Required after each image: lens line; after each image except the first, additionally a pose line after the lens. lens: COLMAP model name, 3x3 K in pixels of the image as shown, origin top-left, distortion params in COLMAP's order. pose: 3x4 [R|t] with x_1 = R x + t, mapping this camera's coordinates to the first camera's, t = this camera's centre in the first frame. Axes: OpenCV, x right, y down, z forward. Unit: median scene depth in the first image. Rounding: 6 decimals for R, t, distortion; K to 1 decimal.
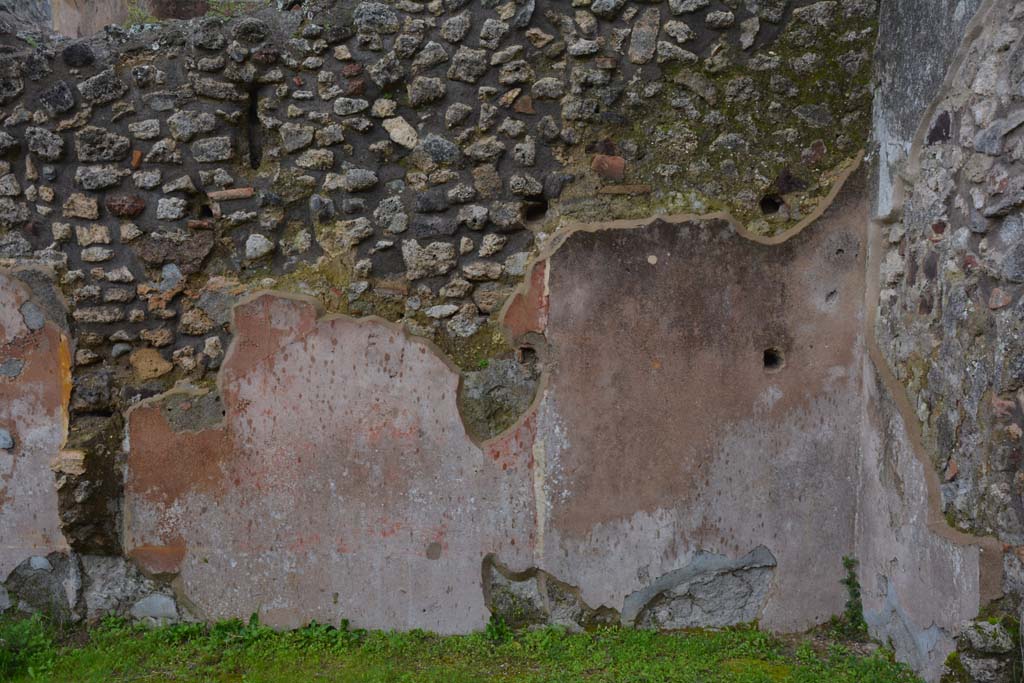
lens RADIAL K [[970.9, 0, 510.2], [0, 970.9, 348.8], [0, 0, 1]] dist [-0.012101, 0.000000]
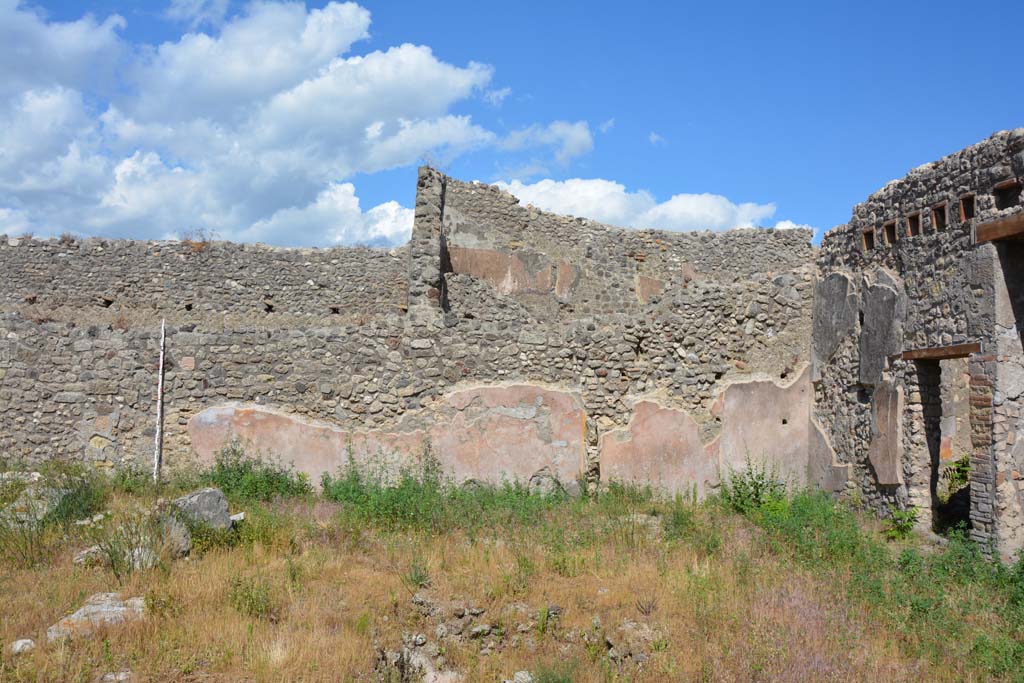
lens RADIAL K [[787.6, 0, 513.8], [0, 787.6, 345.3], [0, 0, 1]] dist [-0.153635, 0.100006]
pose [[0.991503, 0.031517, 0.126211, -1.027224], [-0.018859, 0.994783, -0.100254, 0.032640], [-0.128713, 0.097022, 0.986924, -1.584987]]
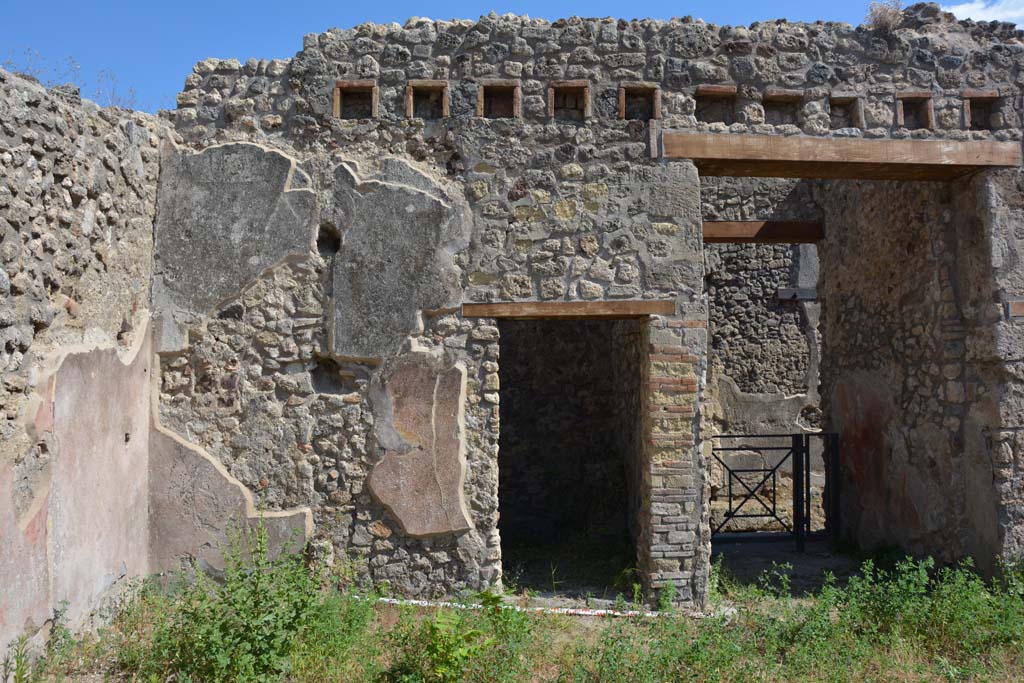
lens RADIAL K [[787.6, 0, 506.1], [0, 787.6, 343.1], [0, 0, 1]] dist [-0.153635, 0.100006]
pose [[-0.022382, 0.046549, 0.998665, -0.972974], [0.043940, 0.997996, -0.045533, -0.060243], [-0.998783, 0.042862, -0.024382, 0.419852]]
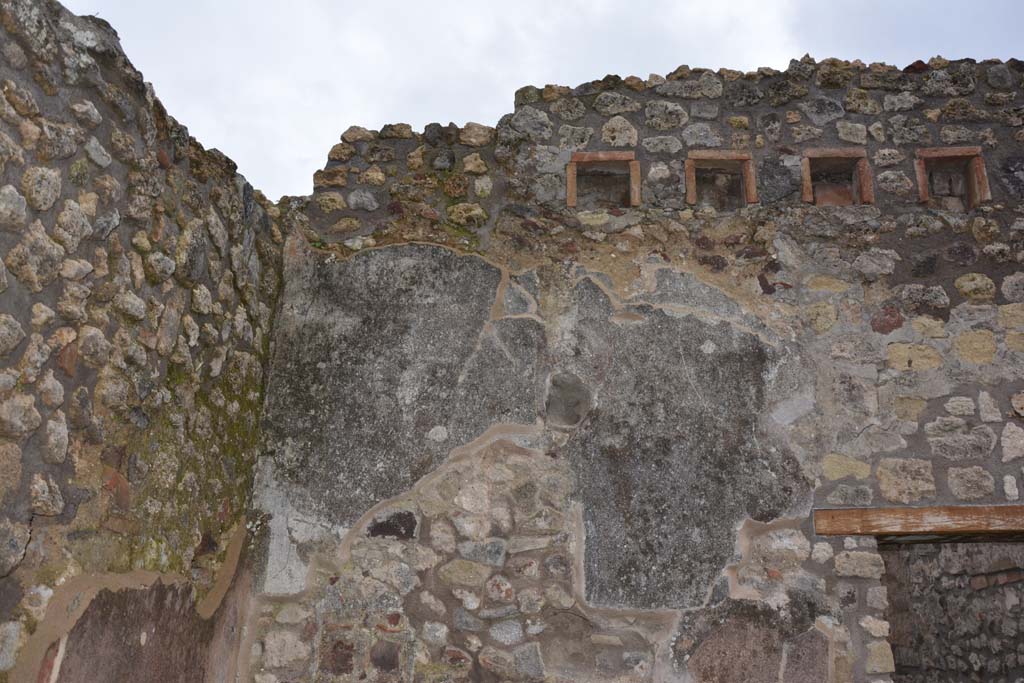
lens RADIAL K [[855.0, 0, 510.9], [0, 855.0, 345.9], [0, 0, 1]] dist [-0.107208, 0.080439]
pose [[0.038698, 0.326921, 0.944259, -0.450571], [0.031197, 0.944111, -0.328148, -0.085992], [-0.998764, 0.042157, 0.026336, 0.720542]]
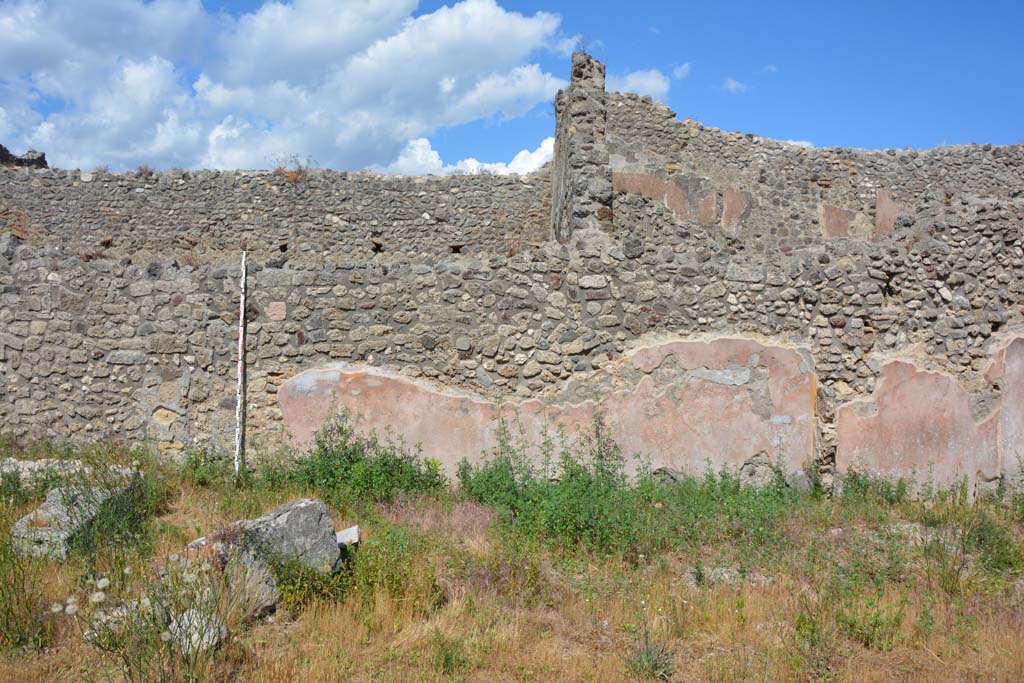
lens RADIAL K [[787.6, 0, 515.5], [0, 787.6, 347.7], [0, 0, 1]] dist [-0.153635, 0.100006]
pose [[0.999668, 0.024823, 0.006971, -1.193540], [-0.024558, 0.999056, -0.035828, 0.003320], [-0.007854, 0.035645, 0.999334, -0.864913]]
